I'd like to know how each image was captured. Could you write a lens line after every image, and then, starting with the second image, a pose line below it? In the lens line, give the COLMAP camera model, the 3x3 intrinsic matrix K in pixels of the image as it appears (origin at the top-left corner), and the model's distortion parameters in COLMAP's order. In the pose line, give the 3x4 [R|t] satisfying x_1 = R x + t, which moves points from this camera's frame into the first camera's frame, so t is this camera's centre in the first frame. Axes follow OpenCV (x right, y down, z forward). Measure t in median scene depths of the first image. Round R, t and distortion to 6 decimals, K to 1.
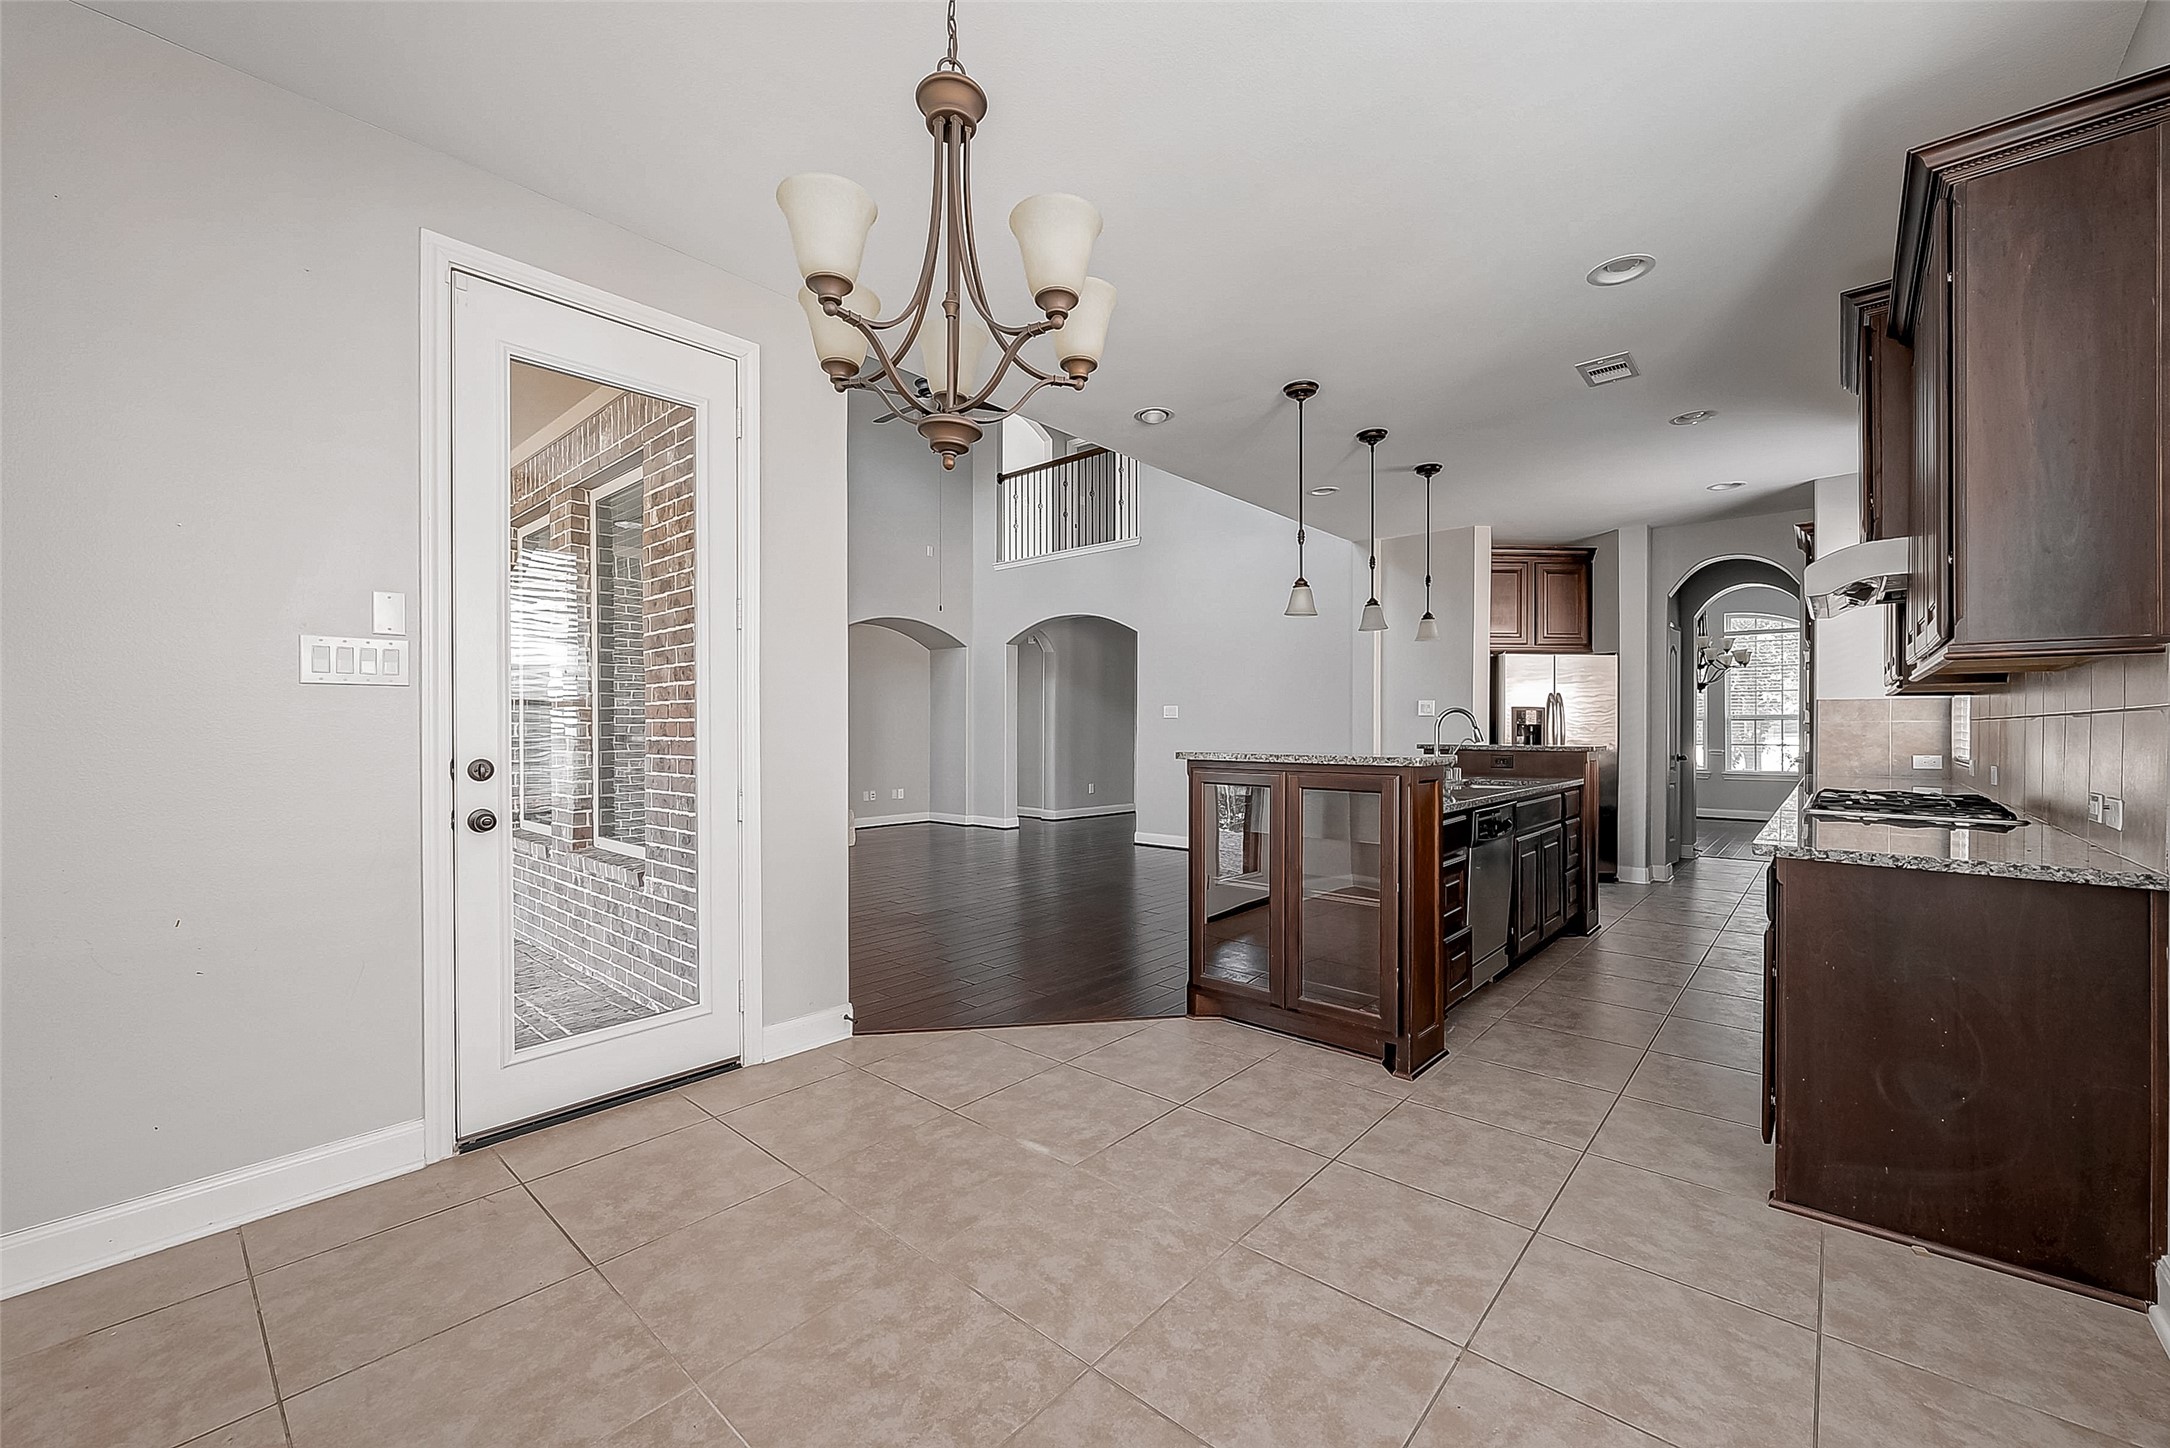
lens RADIAL K [[866.5, 0, 1066.7], [0, 866.5, 735.7], [0, 0, 1]] dist [0.004352, 0.000300]
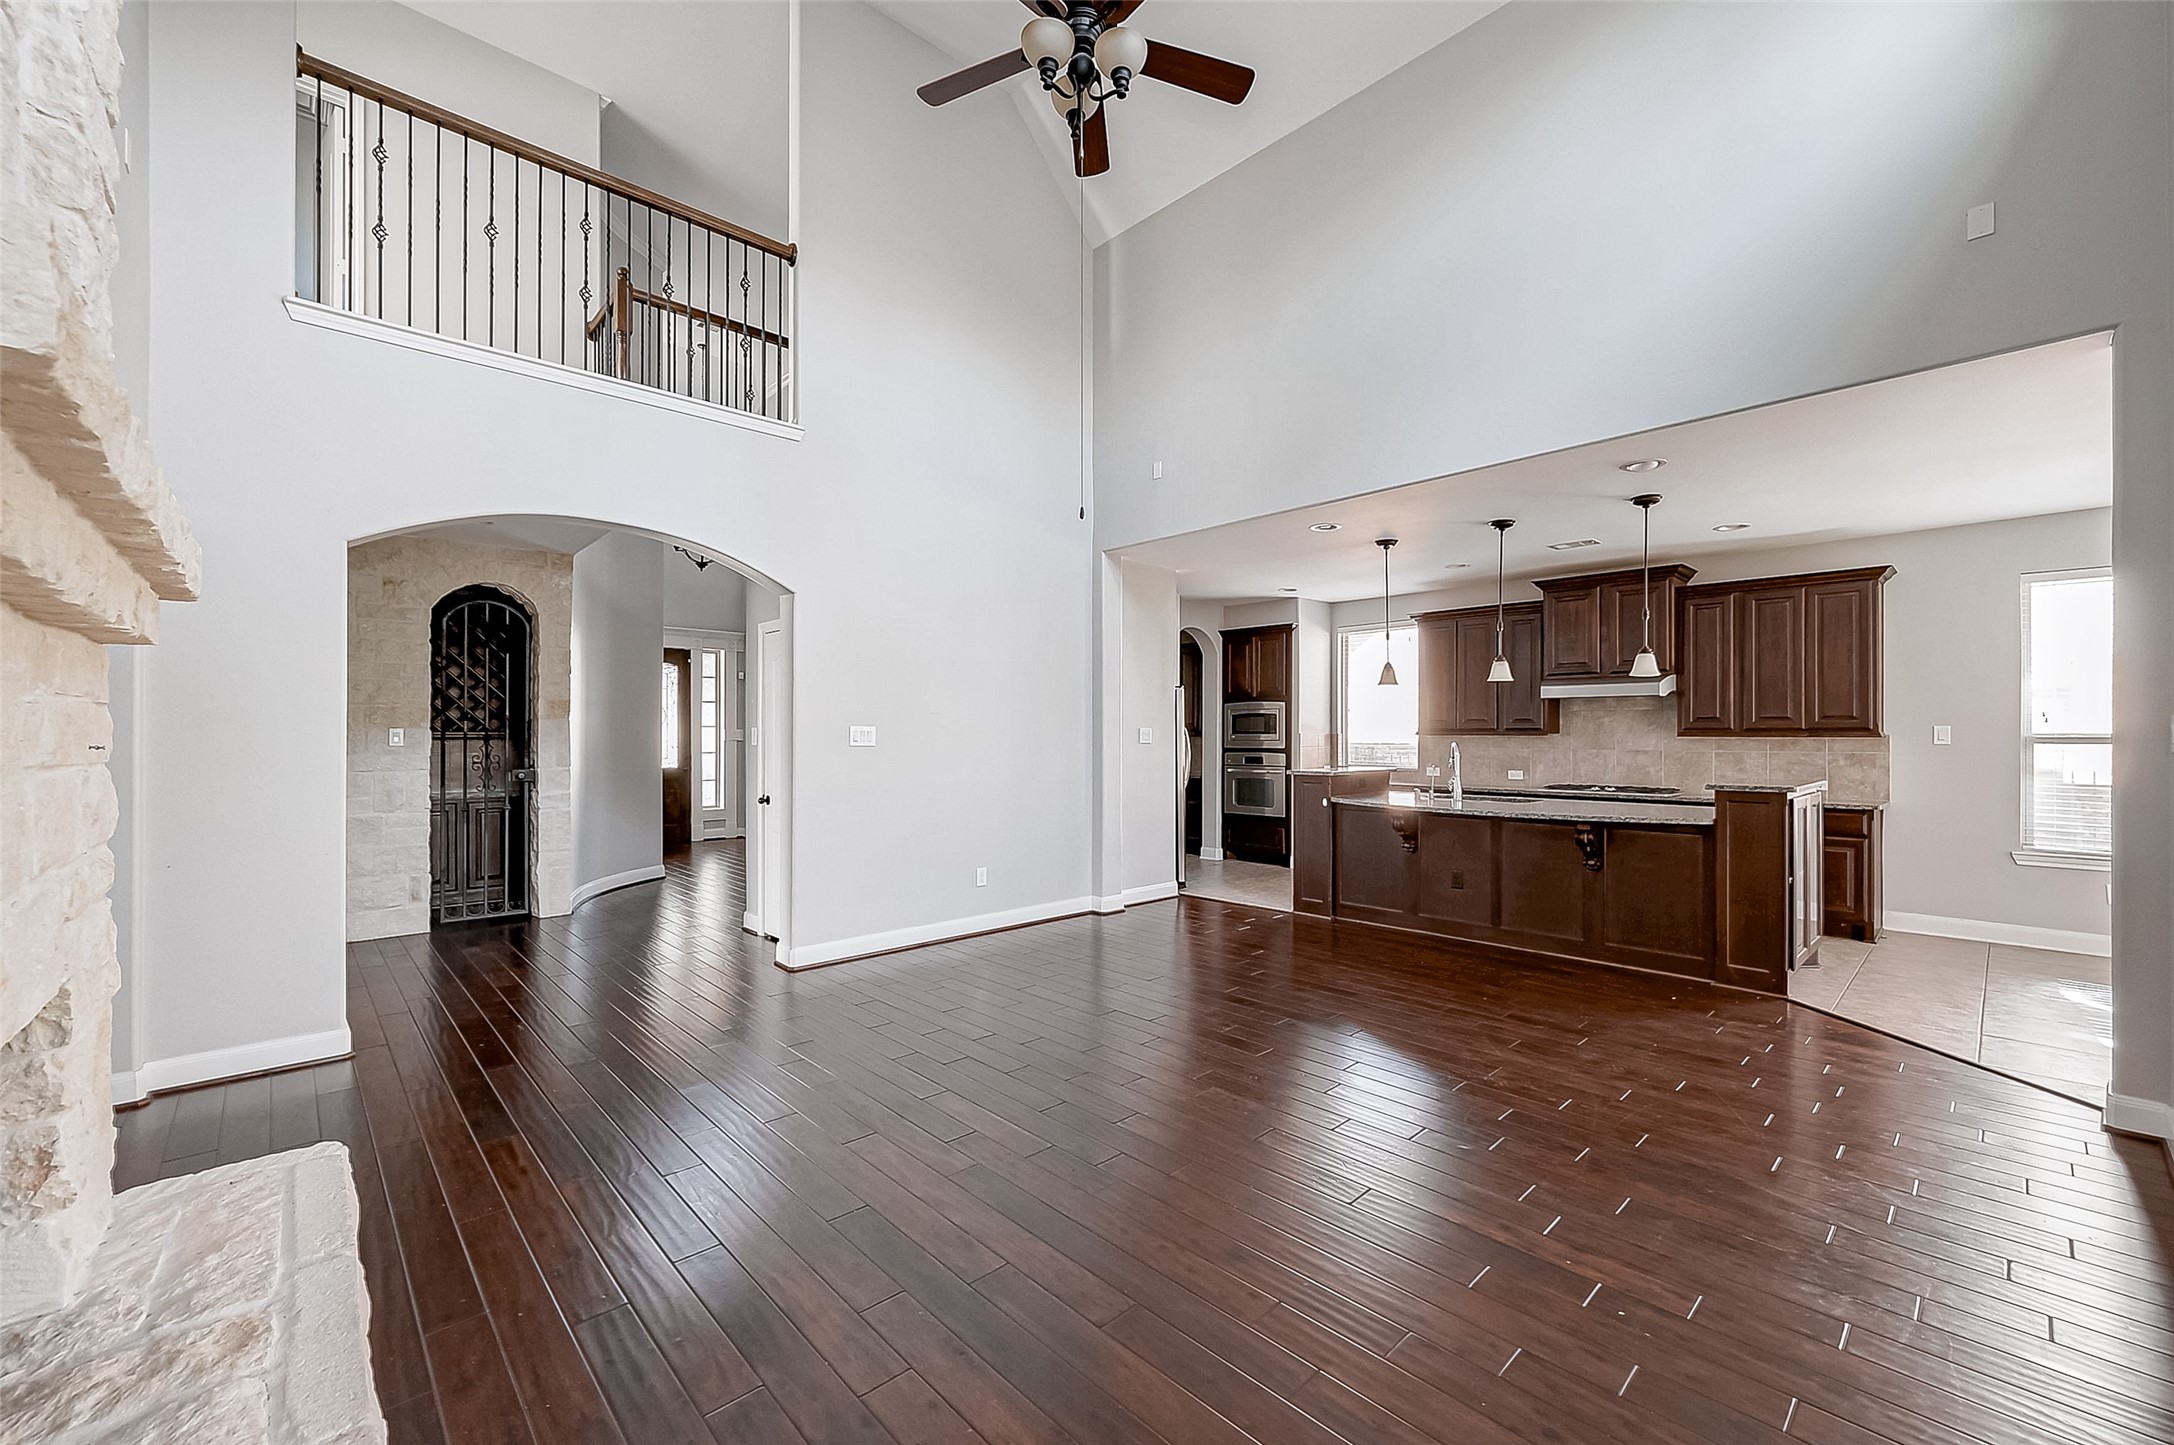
lens RADIAL K [[869.7, 0, 1085.6], [0, 869.7, 727.8], [0, 0, 1]] dist [0.001052, 0.000203]
pose [[0.066701, 0.005664, 0.997757, -0.394689], [0.007196, 0.999955, -0.006158, -0.023269], [-0.997747, 0.007590, 0.066657, 0.647580]]
